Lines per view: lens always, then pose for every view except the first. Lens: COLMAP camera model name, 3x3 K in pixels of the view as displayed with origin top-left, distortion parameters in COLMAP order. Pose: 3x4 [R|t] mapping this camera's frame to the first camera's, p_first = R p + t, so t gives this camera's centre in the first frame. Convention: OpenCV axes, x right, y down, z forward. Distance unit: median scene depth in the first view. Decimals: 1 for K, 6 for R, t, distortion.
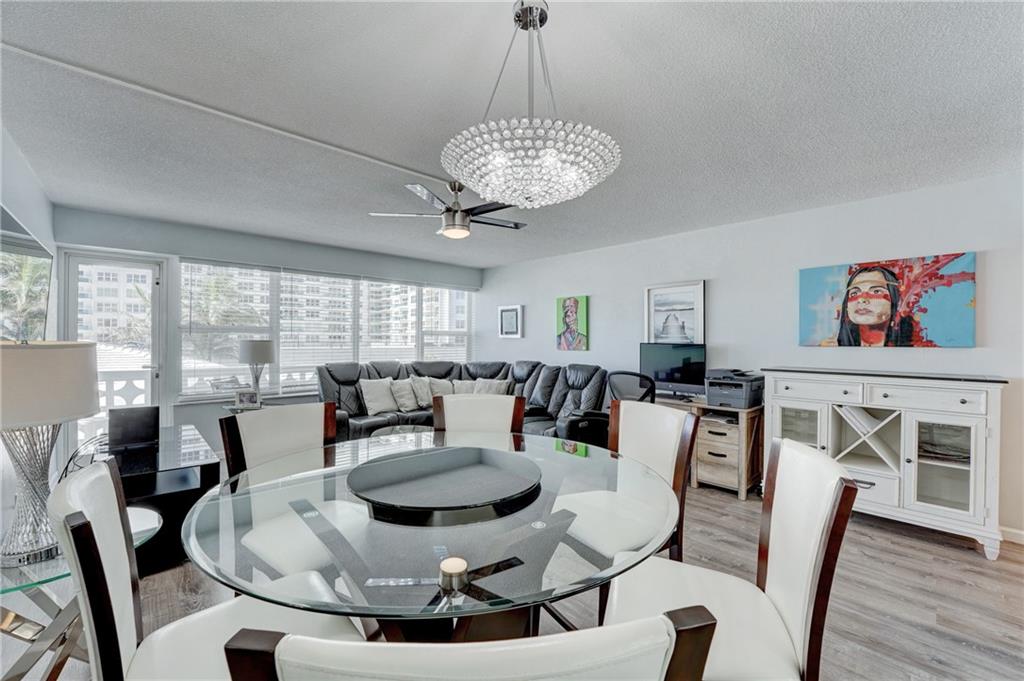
lens RADIAL K [[417.9, 0, 510.4], [0, 417.9, 338.5], [0, 0, 1]] dist [-0.026199, 0.001104]
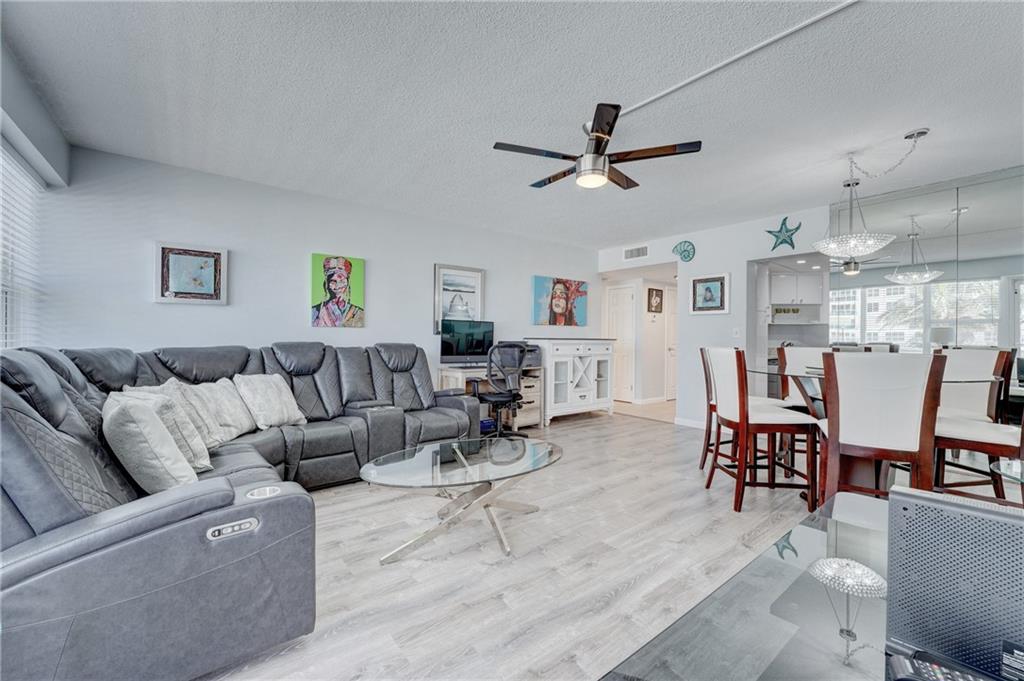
lens RADIAL K [[417.9, 0, 510.4], [0, 417.9, 338.5], [0, 0, 1]] dist [-0.026199, 0.001104]
pose [[0.084572, -0.004680, 0.996406, -0.905602], [-0.010668, 0.999927, 0.005602, 0.065104], [-0.996360, -0.011104, 0.084516, 0.979785]]
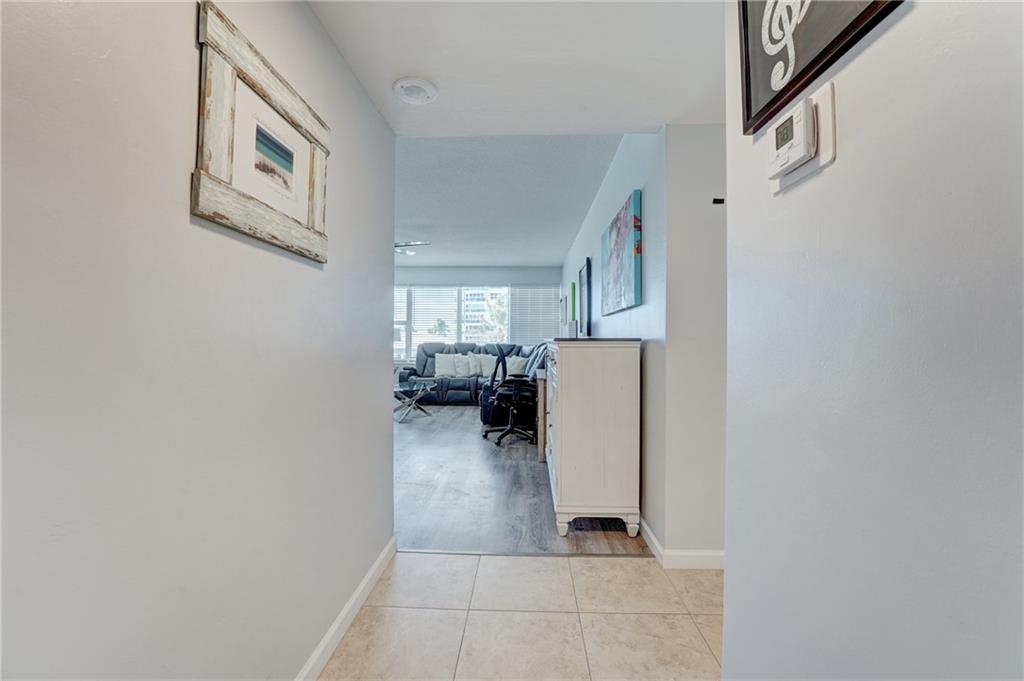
lens RADIAL K [[417.9, 0, 510.4], [0, 417.9, 338.5], [0, 0, 1]] dist [-0.026199, 0.001104]
pose [[0.709910, -0.006017, -0.704266, 1.263311], [0.002513, 0.999979, -0.006011, 0.076329], [0.704288, 0.002498, 0.709910, 0.171731]]
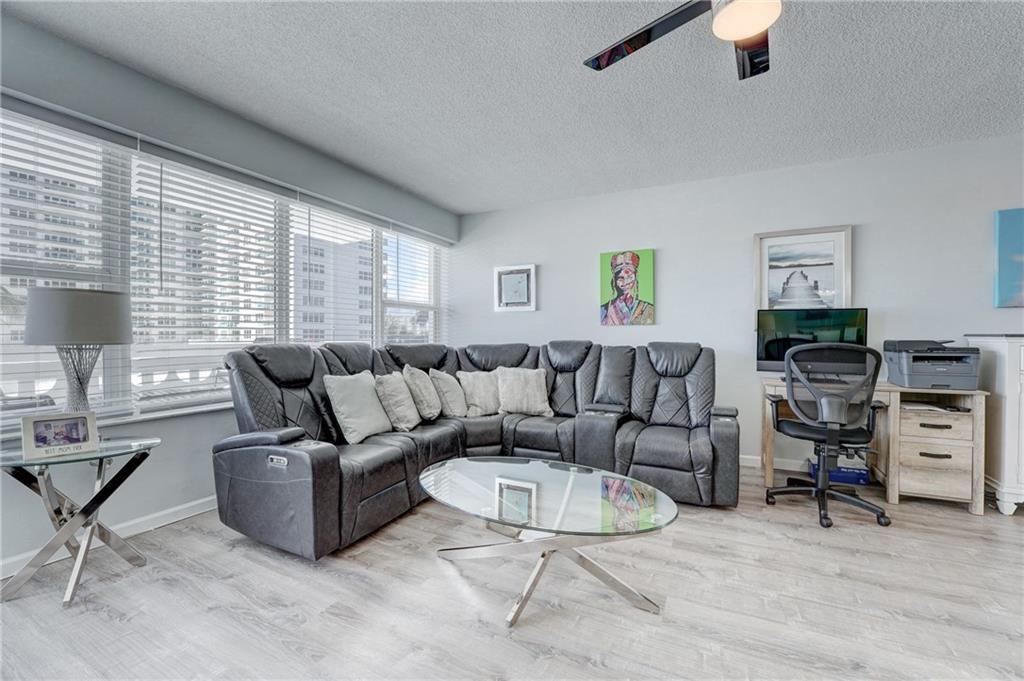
lens RADIAL K [[417.9, 0, 510.4], [0, 417.9, 338.5], [0, 0, 1]] dist [-0.026199, 0.001104]
pose [[0.938795, -0.008523, 0.344371, -0.456702], [0.004810, 0.999921, 0.011634, 0.066116], [-0.344443, -0.009266, 0.938762, 0.612448]]
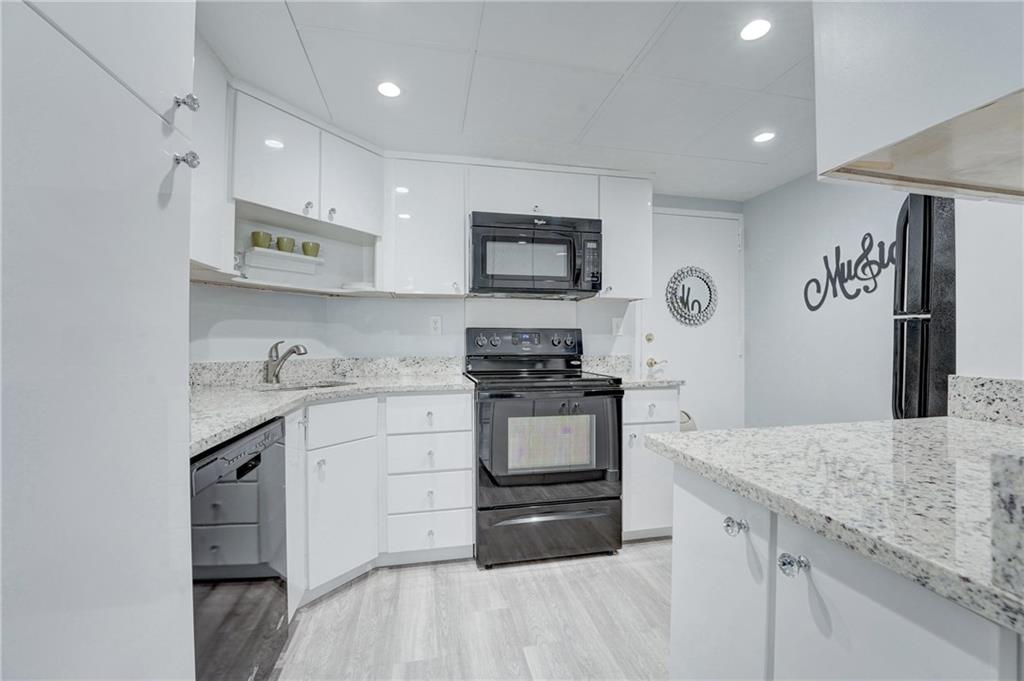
lens RADIAL K [[417.9, 0, 510.4], [0, 417.9, 338.5], [0, 0, 1]] dist [-0.026199, 0.001104]
pose [[-0.854828, -0.000114, 0.518912, 0.444966], [-0.003152, 0.999983, -0.004973, 0.072613], [-0.518903, -0.005886, -0.854813, 0.251225]]
